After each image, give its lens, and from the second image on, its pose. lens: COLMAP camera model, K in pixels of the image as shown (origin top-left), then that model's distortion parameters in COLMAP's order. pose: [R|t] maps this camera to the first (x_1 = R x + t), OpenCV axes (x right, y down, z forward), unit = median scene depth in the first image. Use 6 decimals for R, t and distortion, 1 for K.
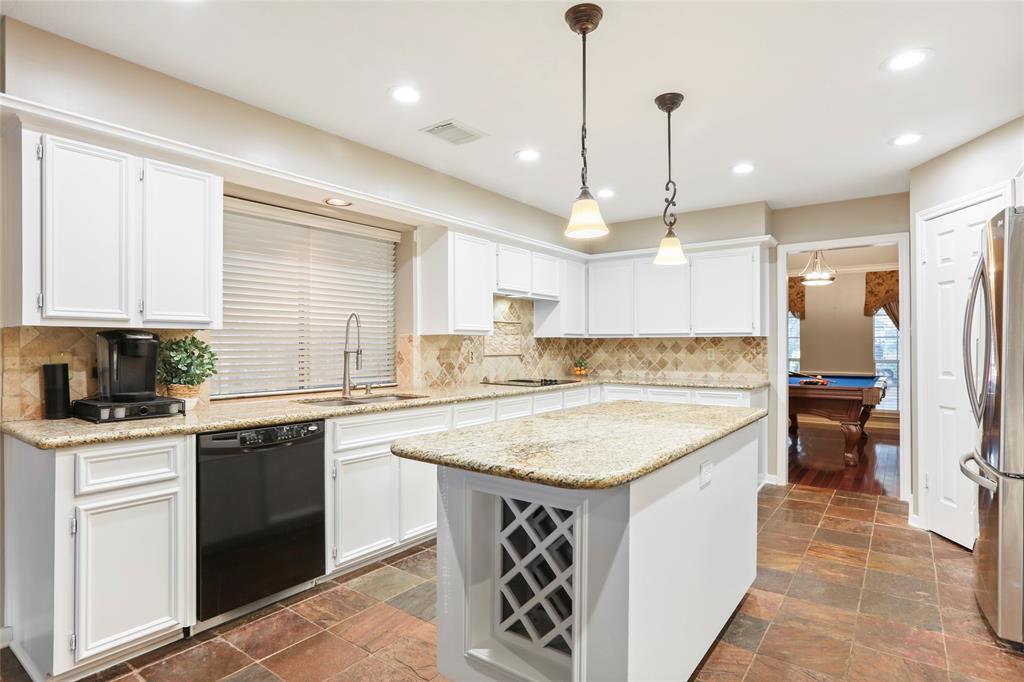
lens RADIAL K [[540.7, 0, 507.2], [0, 540.7, 344.4], [0, 0, 1]] dist [-0.042035, 0.023319]
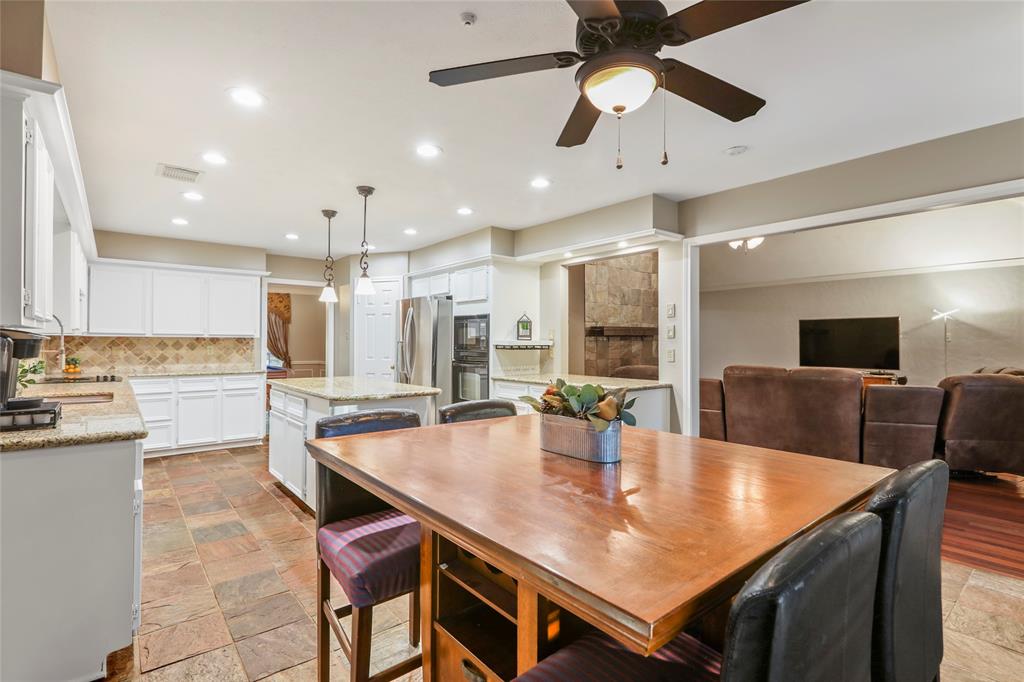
lens RADIAL K [[488.9, 0, 512.0], [0, 488.9, 341.0], [0, 0, 1]] dist [0.002407, -0.000458]
pose [[0.240023, 0.006001, 0.970749, -0.793741], [-0.006990, 0.999966, -0.004454, -0.005583], [-0.970742, -0.005716, 0.240056, -0.014571]]
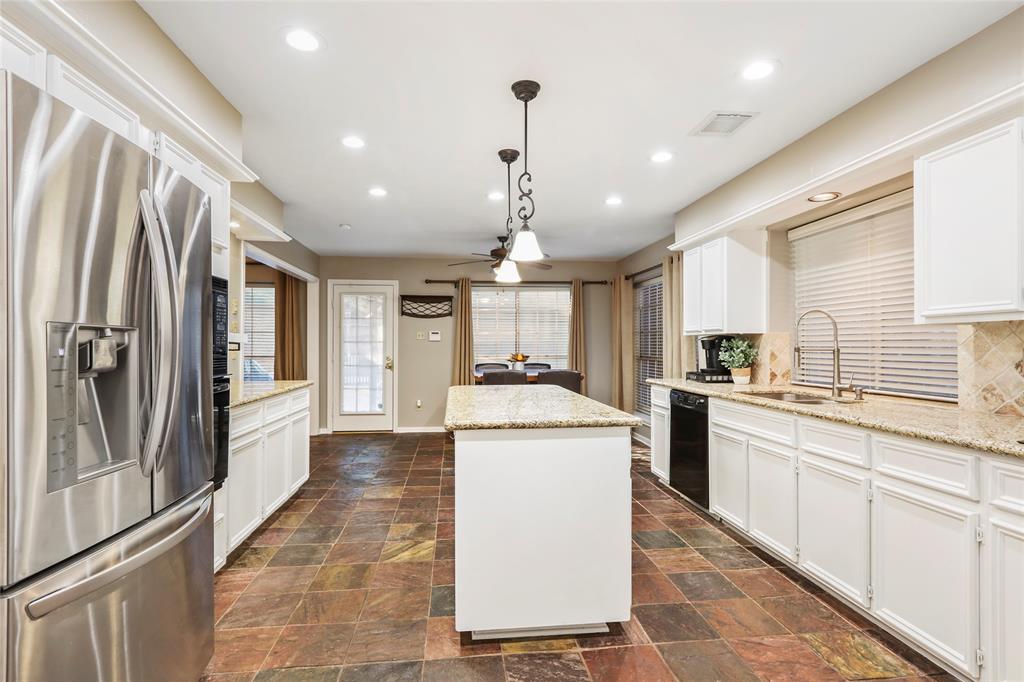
lens RADIAL K [[513.6, 0, 507.2], [0, 513.6, 340.4], [0, 0, 1]] dist [-0.002016, 0.000326]
pose [[-0.731996, -0.005934, -0.681283, 0.640976], [0.001939, 0.999940, -0.010793, 0.005633], [0.681306, -0.009222, -0.731941, 1.108249]]
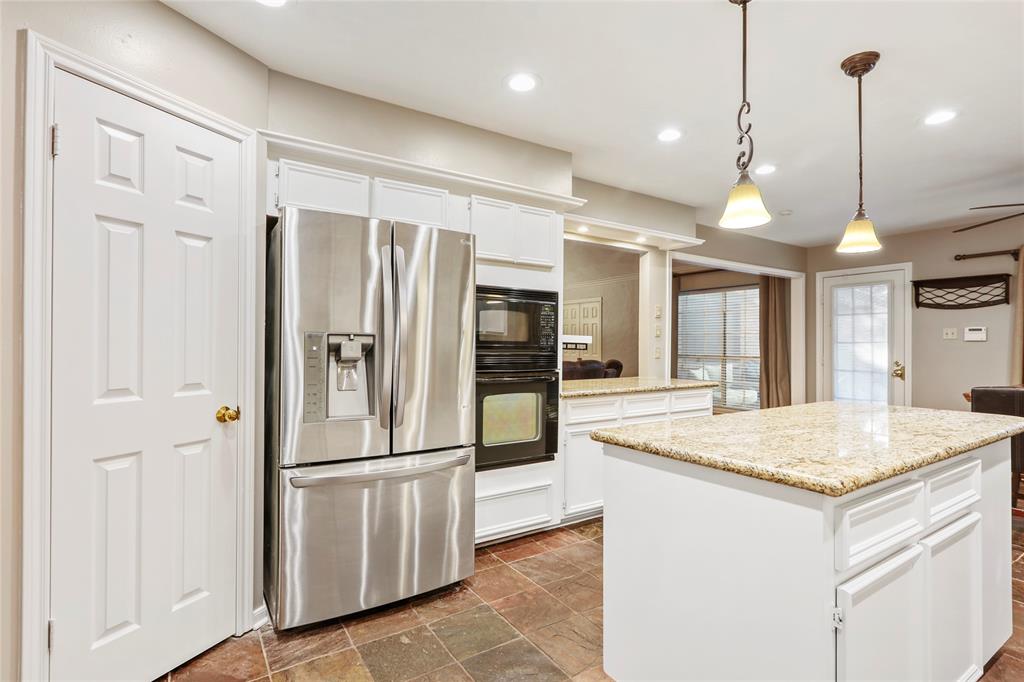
lens RADIAL K [[488.9, 0, 512.0], [0, 488.9, 341.0], [0, 0, 1]] dist [0.002407, -0.000458]
pose [[-0.939679, -0.000623, 0.342056, 0.246593], [-0.004671, 0.999928, -0.011010, 0.005984], [-0.342025, -0.011944, -0.939615, 1.131034]]
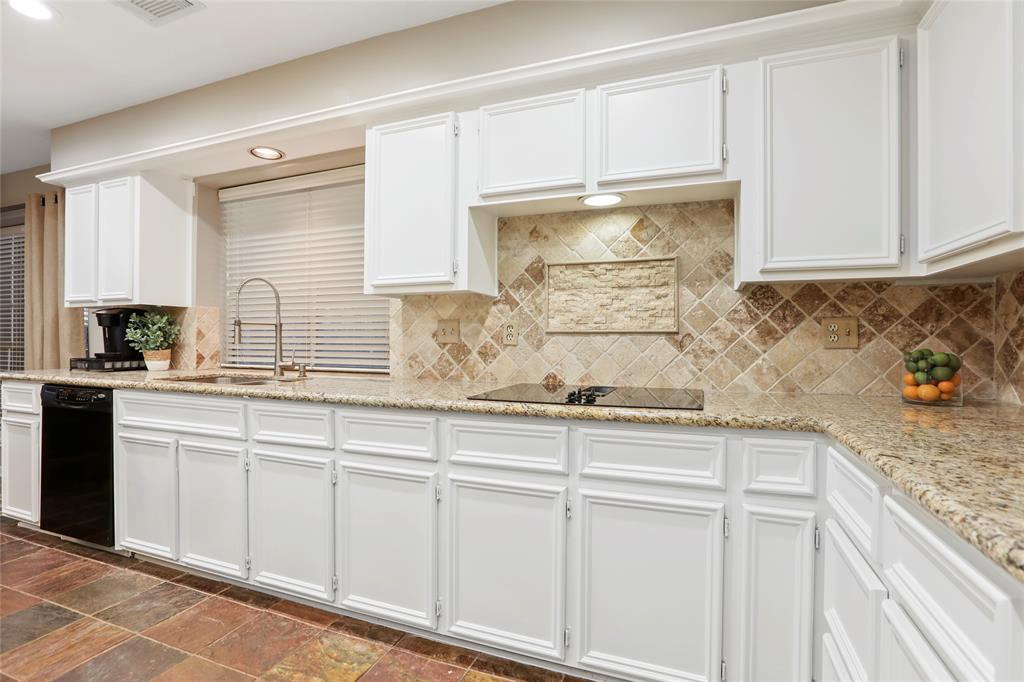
lens RADIAL K [[497.1, 0, 512.0], [0, 497.1, 341.0], [0, 0, 1]] dist [-0.046526, 0.017930]
pose [[0.266808, 0.005212, -0.963736, 0.483907], [-0.000915, 0.999986, 0.005155, 0.031645], [0.963749, -0.000494, 0.266809, 1.006873]]
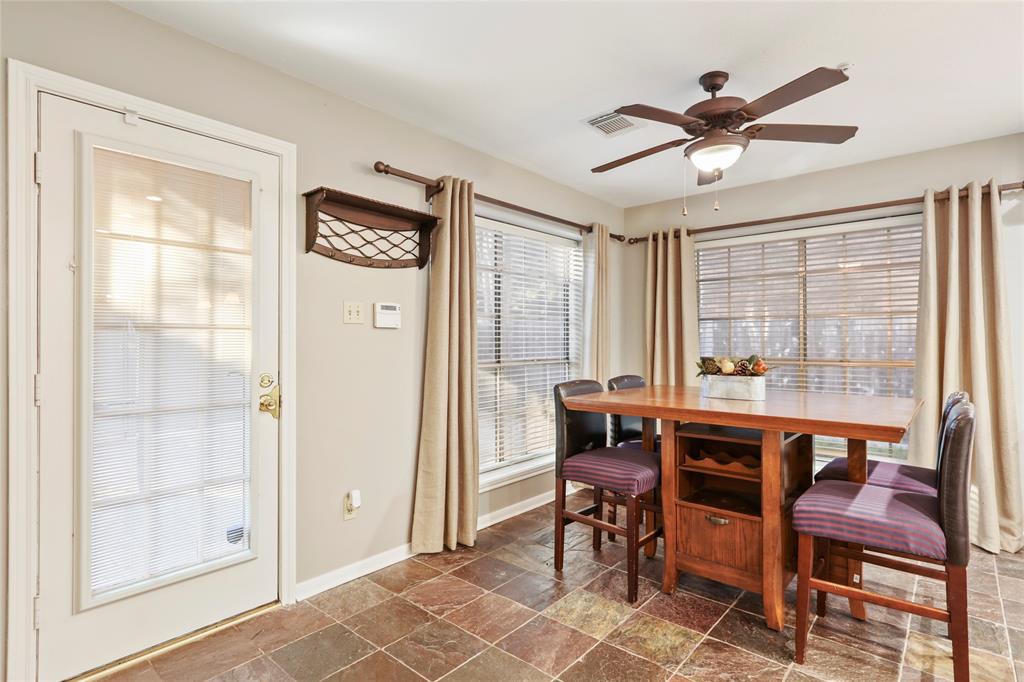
lens RADIAL K [[513.6, 0, 507.2], [0, 513.6, 340.4], [0, 0, 1]] dist [-0.002016, 0.000326]
pose [[-0.078384, -0.004979, -0.996911, 0.267679], [0.004292, 0.999977, -0.005332, 0.008208], [0.996914, -0.004697, -0.078361, -0.196325]]
